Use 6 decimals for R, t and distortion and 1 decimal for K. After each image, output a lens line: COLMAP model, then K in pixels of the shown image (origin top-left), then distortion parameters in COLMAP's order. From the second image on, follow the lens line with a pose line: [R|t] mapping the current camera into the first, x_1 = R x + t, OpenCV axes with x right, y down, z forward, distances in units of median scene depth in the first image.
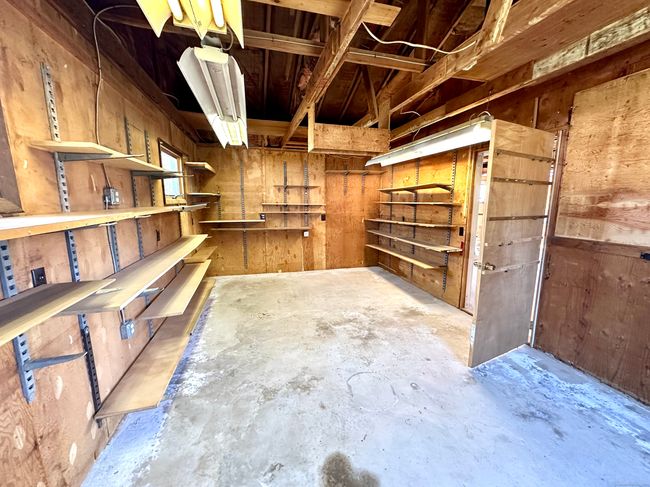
lens RADIAL K [[258.2, 0, 326.9], [0, 258.2, 243.5], [0, 0, 1]] dist [-0.003603, 0.000406]
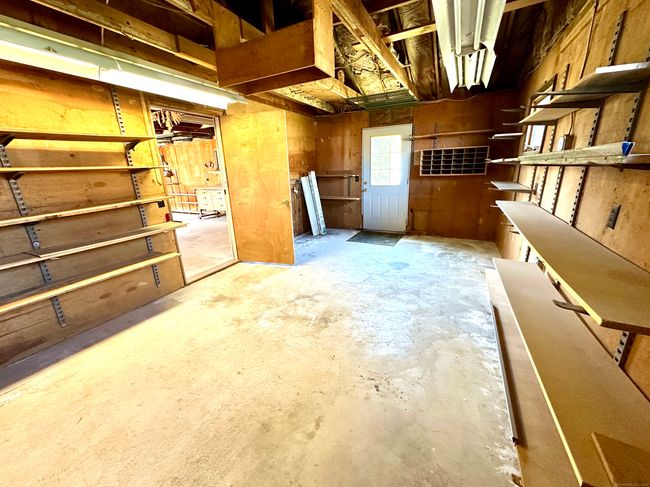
lens RADIAL K [[258.2, 0, 325.4], [0, 258.2, 242.1], [0, 0, 1]] dist [-0.003603, 0.000406]
pose [[-0.728900, -0.175718, 0.661686, -0.472579], [0.140136, 0.907743, 0.395431, -0.199321], [-0.670125, 0.380955, -0.637029, 1.334721]]
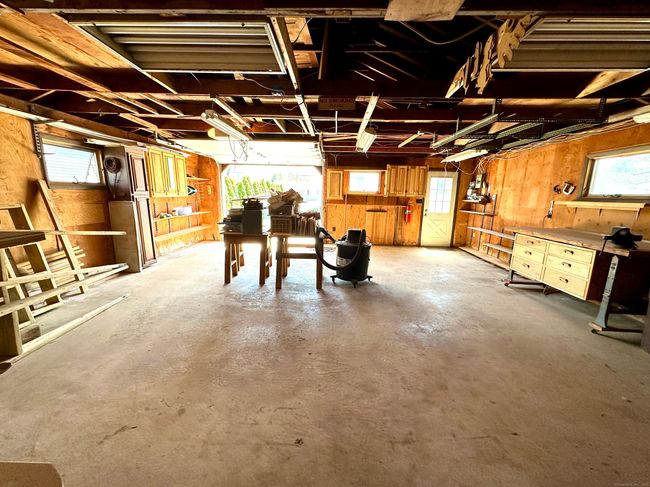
lens RADIAL K [[258.2, 0, 325.6], [0, 258.2, 241.8], [0, 0, 1]] dist [-0.003603, 0.000406]
pose [[0.311863, -0.176401, 0.933608, -0.135220], [0.129512, 0.981335, 0.142157, -0.173571], [-0.941259, 0.076580, 0.328888, 1.196284]]
